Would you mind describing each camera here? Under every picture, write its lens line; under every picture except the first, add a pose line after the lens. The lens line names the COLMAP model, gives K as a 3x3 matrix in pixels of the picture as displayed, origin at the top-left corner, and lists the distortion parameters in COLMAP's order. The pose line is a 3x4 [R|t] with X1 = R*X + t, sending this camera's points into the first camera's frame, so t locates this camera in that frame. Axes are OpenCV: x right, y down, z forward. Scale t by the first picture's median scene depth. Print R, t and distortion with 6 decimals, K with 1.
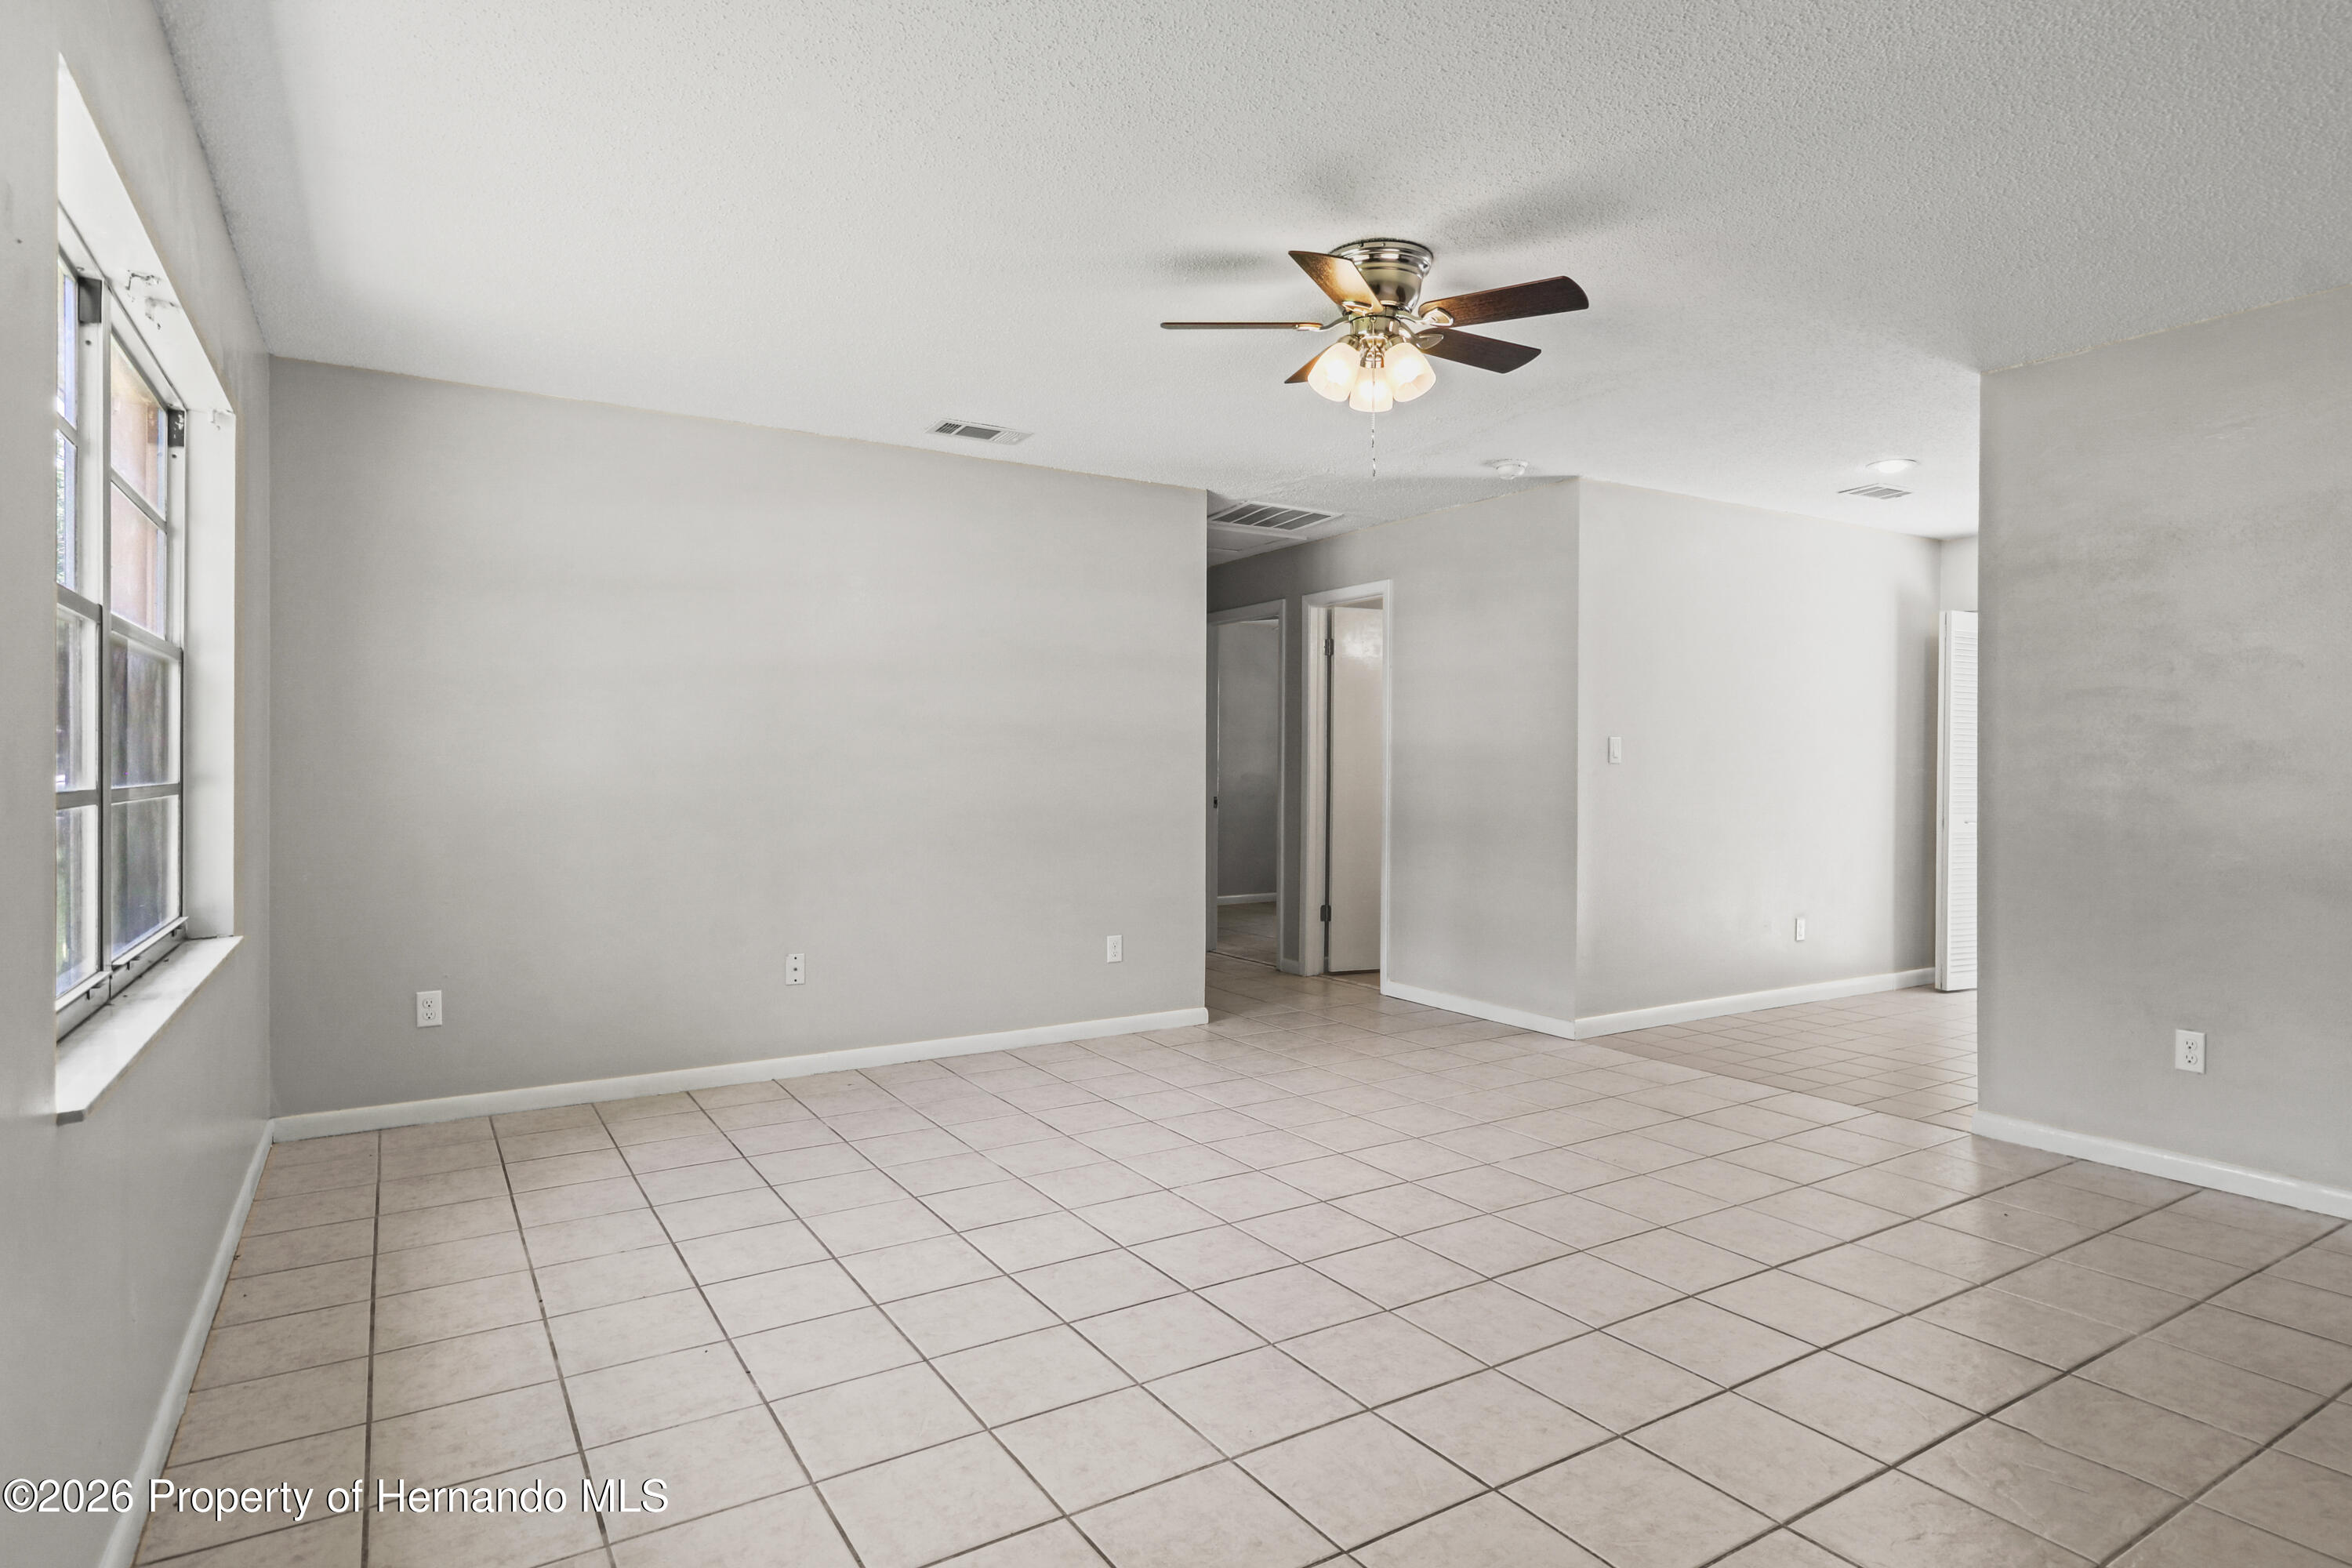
lens RADIAL K [[1259.0, 0, 1182.4], [0, 1259.0, 772.3], [0, 0, 1]] dist [0.006198, 0.000702]
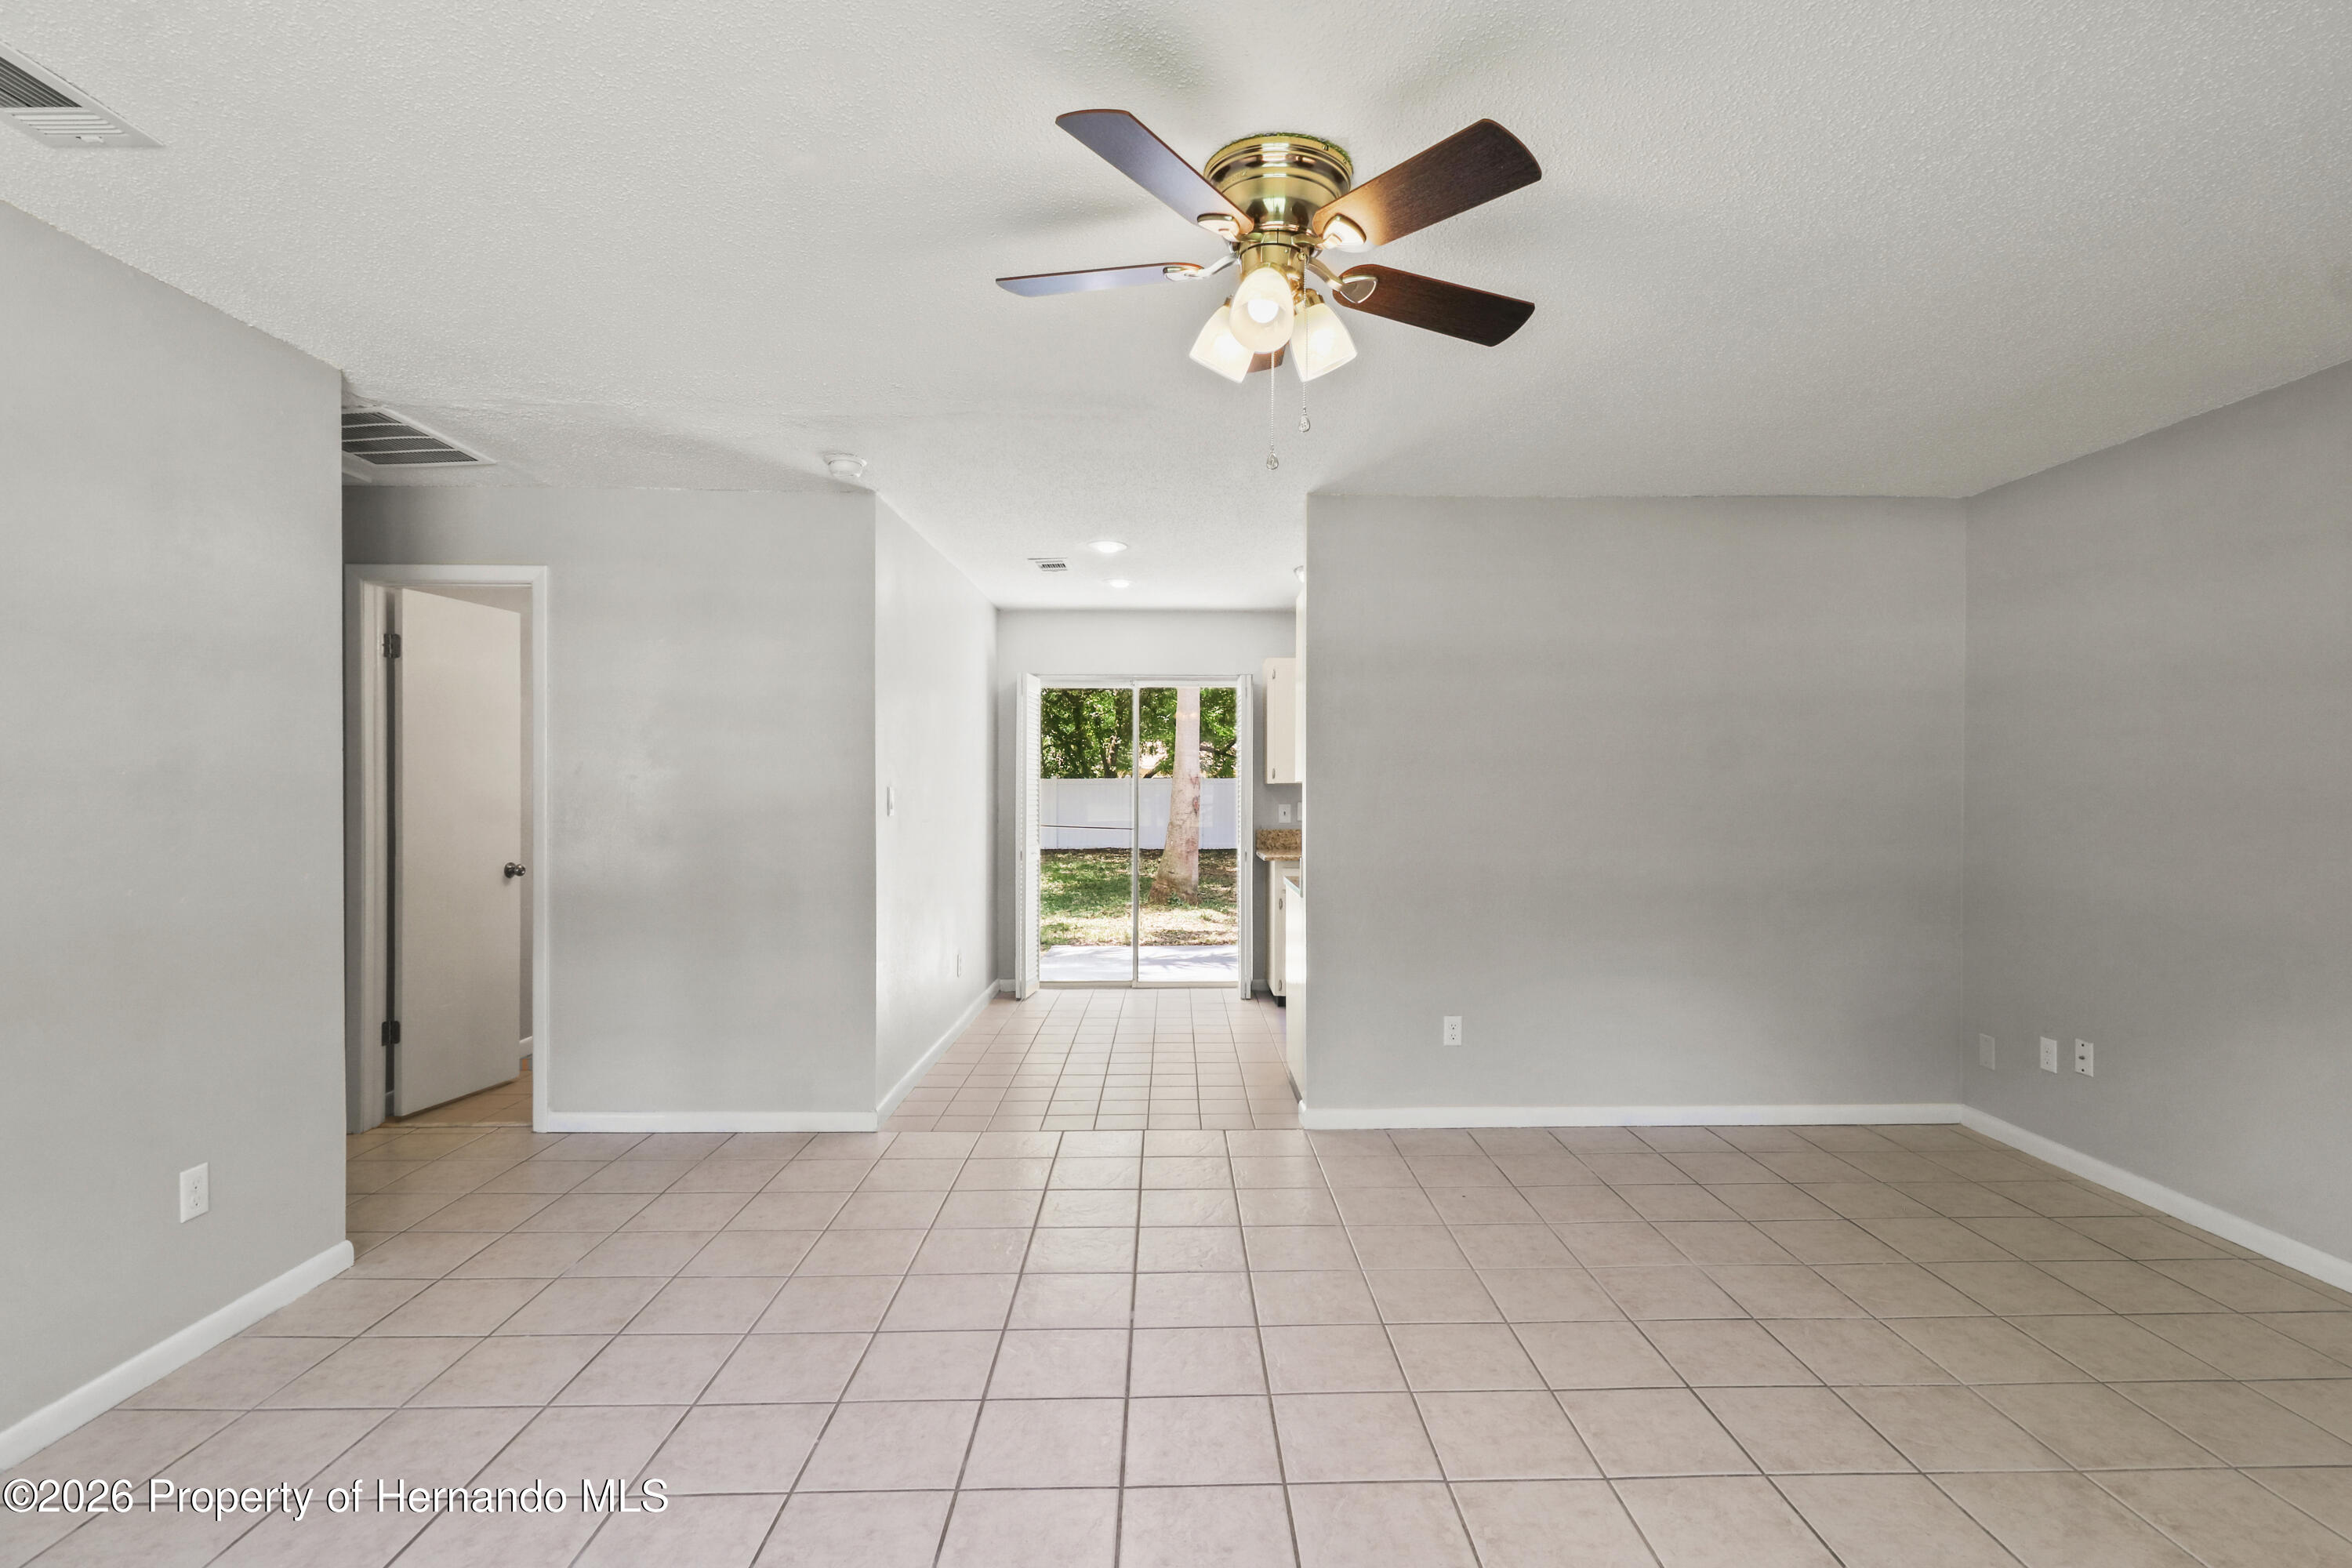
lens RADIAL K [[1126.8, 0, 1187.8], [0, 1126.8, 791.2], [0, 0, 1]] dist [0.001039, -0.002061]
pose [[0.506191, -0.008988, 0.862375, -0.249228], [0.002412, 0.999957, 0.009007, -0.031268], [-0.862418, -0.002479, 0.506190, 0.402086]]
